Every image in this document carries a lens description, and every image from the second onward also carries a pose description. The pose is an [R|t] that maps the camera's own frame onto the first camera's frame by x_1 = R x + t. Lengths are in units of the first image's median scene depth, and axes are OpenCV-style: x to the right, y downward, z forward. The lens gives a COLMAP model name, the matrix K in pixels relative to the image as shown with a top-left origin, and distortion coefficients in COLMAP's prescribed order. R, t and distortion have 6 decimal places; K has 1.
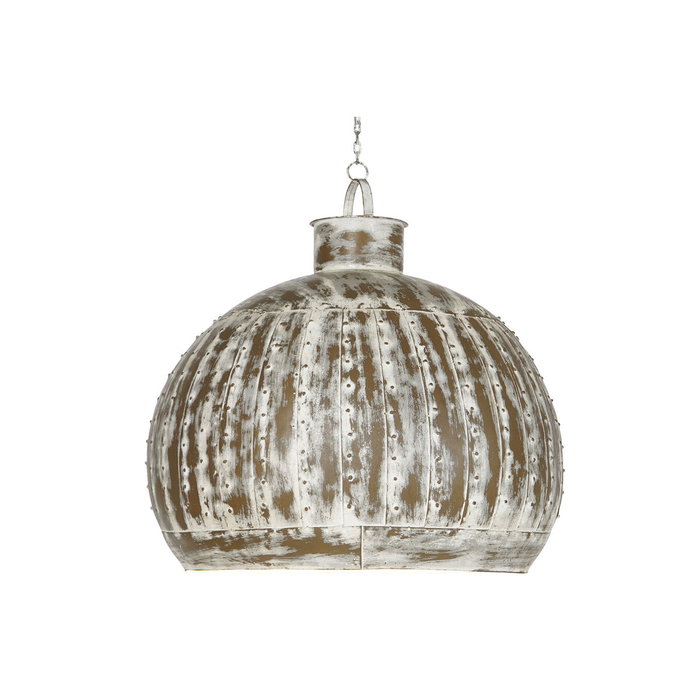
lens RADIAL K [[3000.8, 0, 349.1], [0, 3000.8, 349.8], [0, 0, 1]] dist [-1.242503, 0.000000]
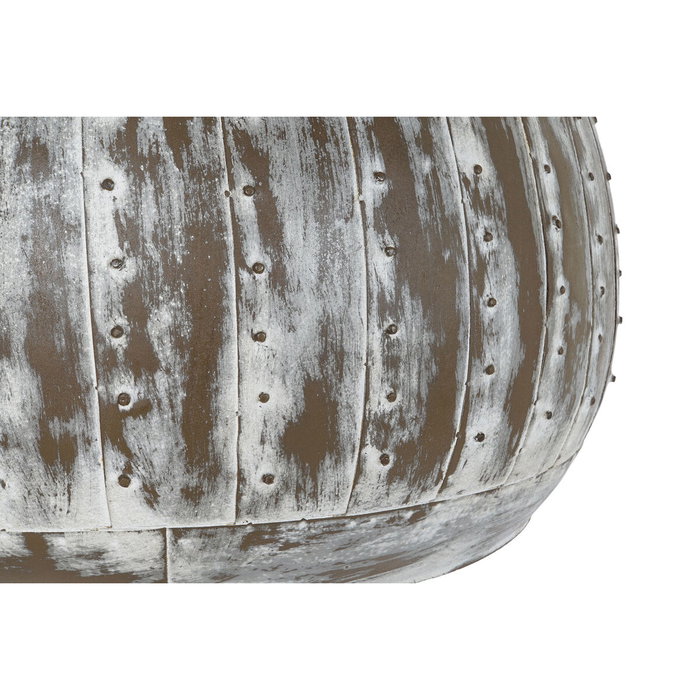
lens RADIAL K [[1179.1, 0, 349.6], [0, 1179.1, 398.4], [0, 0, 1]] dist [0.008742, 0.000000]
pose [[0.991753, -0.026415, 0.125414, 0.008533], [-0.009290, 0.961141, 0.275903, 0.007558], [-0.127828, -0.274793, 0.952969, 0.869865]]
